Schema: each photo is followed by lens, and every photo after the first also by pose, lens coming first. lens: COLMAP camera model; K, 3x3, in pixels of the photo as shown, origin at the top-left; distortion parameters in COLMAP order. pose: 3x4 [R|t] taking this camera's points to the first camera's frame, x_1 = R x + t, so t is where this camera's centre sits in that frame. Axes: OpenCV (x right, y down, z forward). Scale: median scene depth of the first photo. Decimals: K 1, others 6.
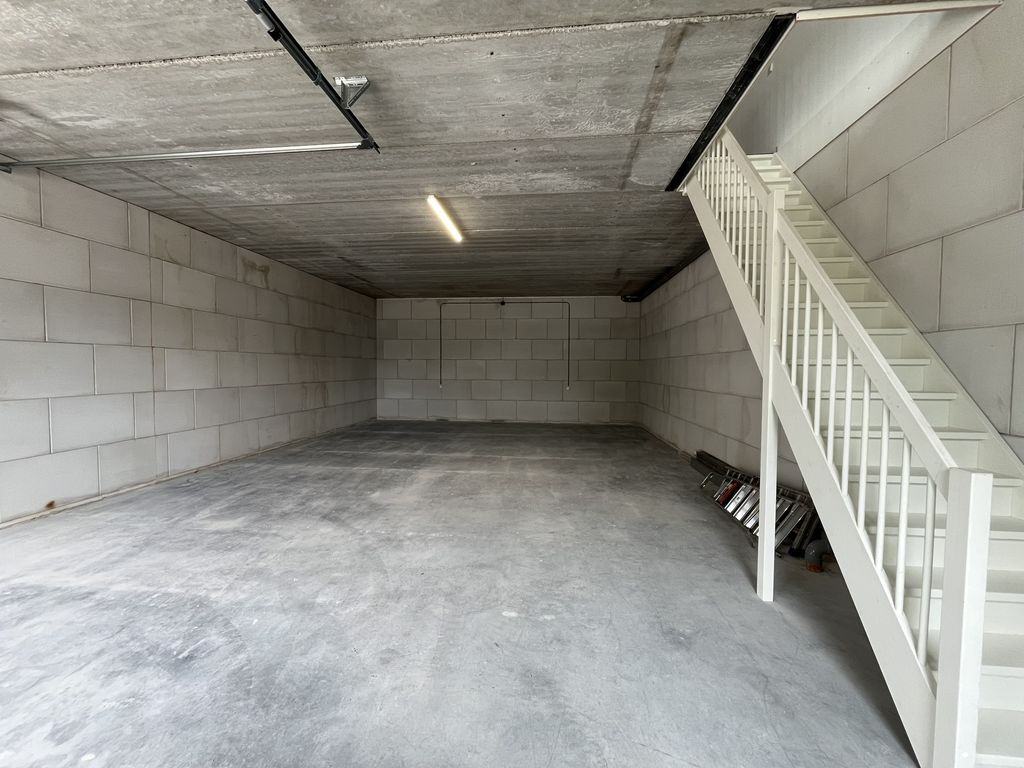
lens RADIAL K [[413.2, 0, 507.7], [0, 413.2, 384.1], [0, 0, 1]] dist [0.000026, 0.000006]
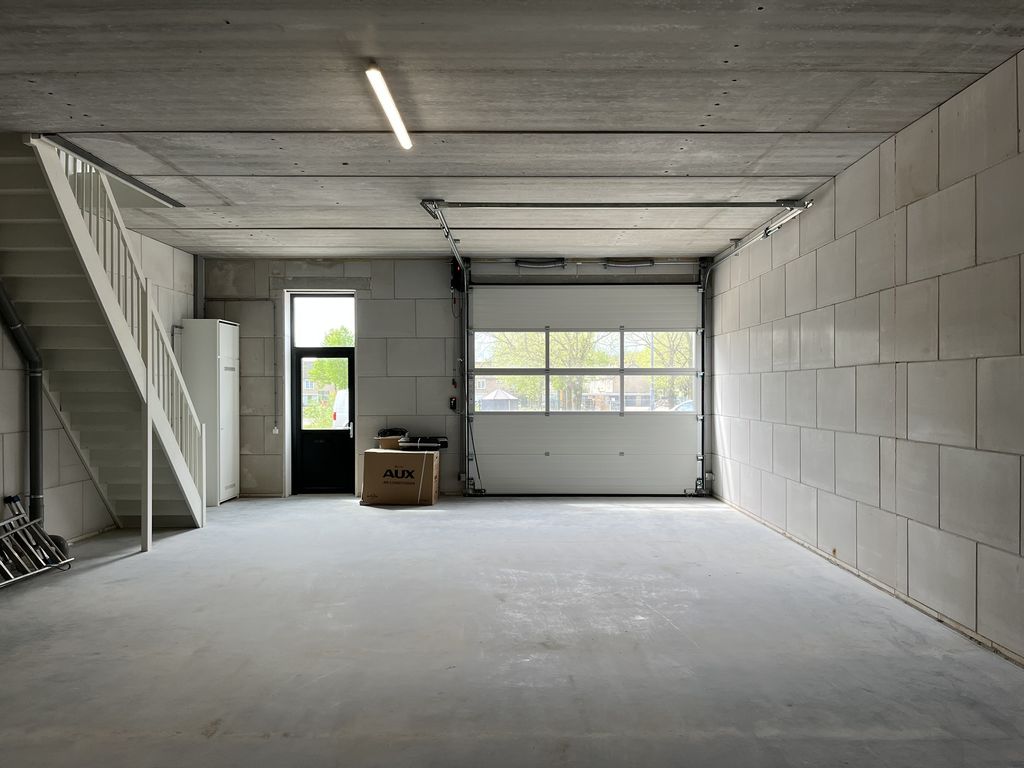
lens RADIAL K [[777.6, 0, 512.6], [0, 777.6, 387.1], [0, 0, 1]] dist [-0.002505, -0.000501]
pose [[-0.994987, -0.001105, -0.100001, -0.314107], [-0.004765, 0.999327, 0.036369, -0.141050], [0.099893, 0.036663, -0.994322, 3.116345]]
